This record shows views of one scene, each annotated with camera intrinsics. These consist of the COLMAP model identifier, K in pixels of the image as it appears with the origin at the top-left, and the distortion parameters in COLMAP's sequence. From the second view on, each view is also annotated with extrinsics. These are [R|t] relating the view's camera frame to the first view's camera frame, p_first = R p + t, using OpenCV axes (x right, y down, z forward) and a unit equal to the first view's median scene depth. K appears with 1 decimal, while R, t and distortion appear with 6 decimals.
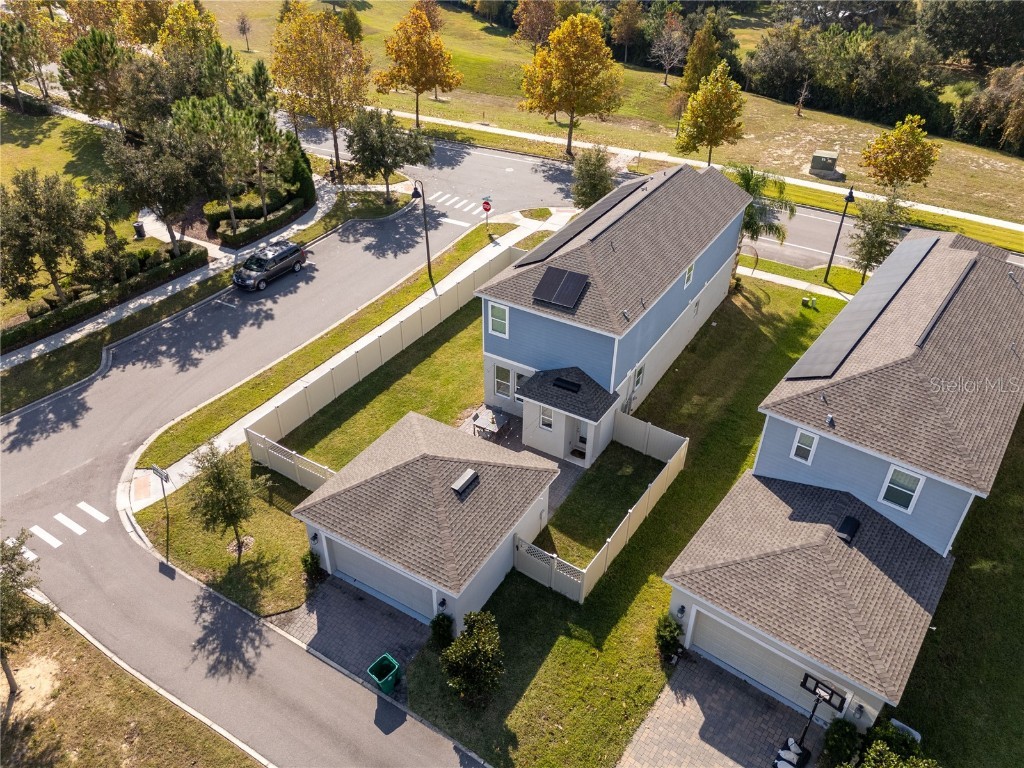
lens RADIAL K [[758.5, 0, 512.0], [0, 758.5, 384.0], [0, 0, 1]] dist [0.069138, -0.064343]
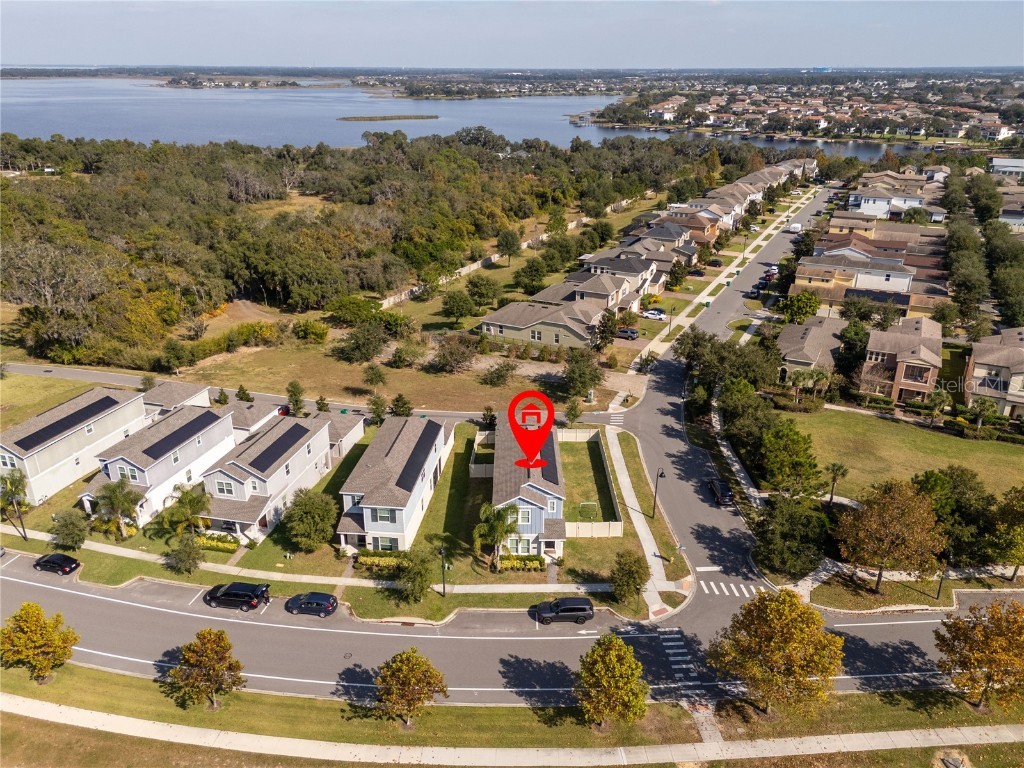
lens RADIAL K [[758.5, 0, 512.0], [0, 758.5, 384.0], [0, 0, 1]] dist [0.069138, -0.064343]
pose [[-0.854672, 0.186280, -0.484598, 0.986982], [-0.307305, 0.570811, 0.761406, -1.604645], [0.418449, 0.799672, -0.430611, 1.444220]]
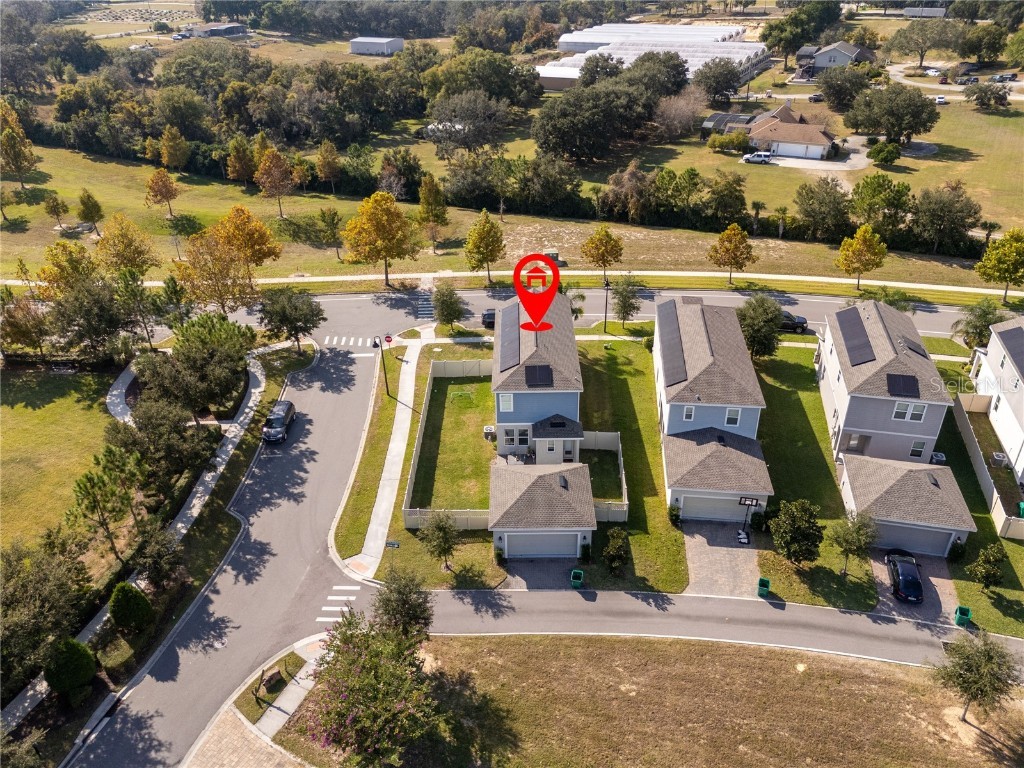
lens RADIAL K [[758.5, 0, 512.0], [0, 758.5, 384.0], [0, 0, 1]] dist [0.069138, -0.064343]
pose [[0.857458, -0.279691, 0.431900, -0.560271], [0.313968, 0.949396, -0.008513, -0.079402], [-0.407663, 0.142902, 0.901881, -0.440479]]
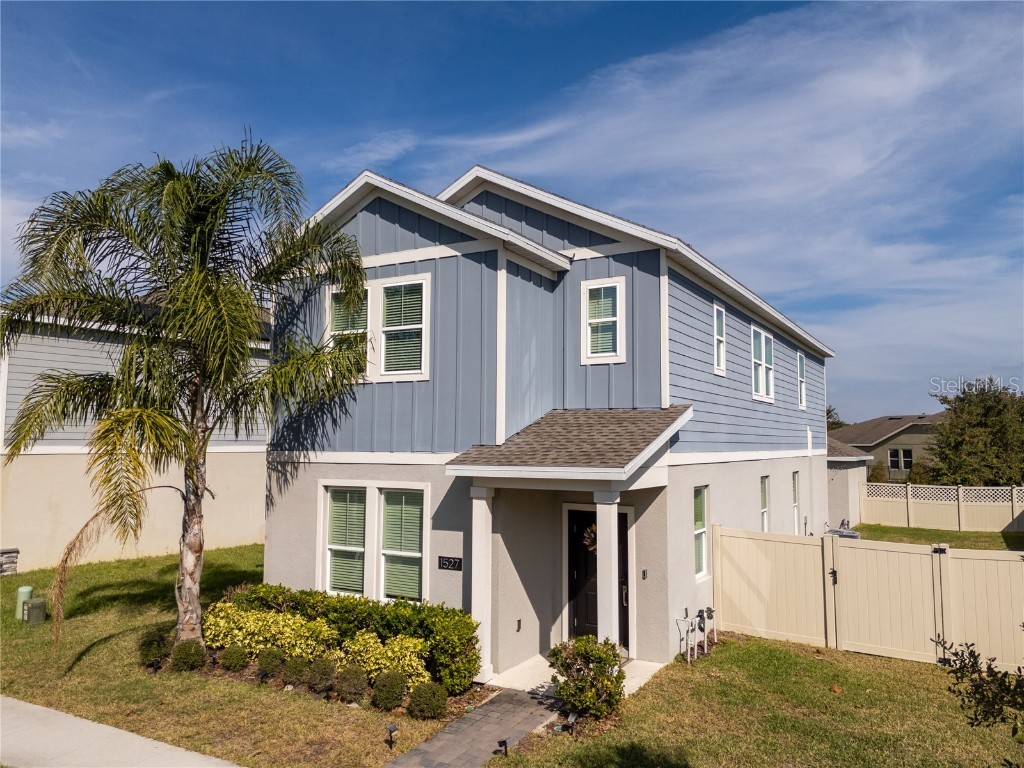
lens RADIAL K [[758.5, 0, 512.0], [0, 758.5, 384.0], [0, 0, 1]] dist [0.069138, -0.064343]
pose [[-0.999759, -0.015153, -0.015854, 0.200969], [-0.021102, 0.861519, 0.507286, -0.342841], [0.005972, 0.507498, -0.861632, 1.222241]]
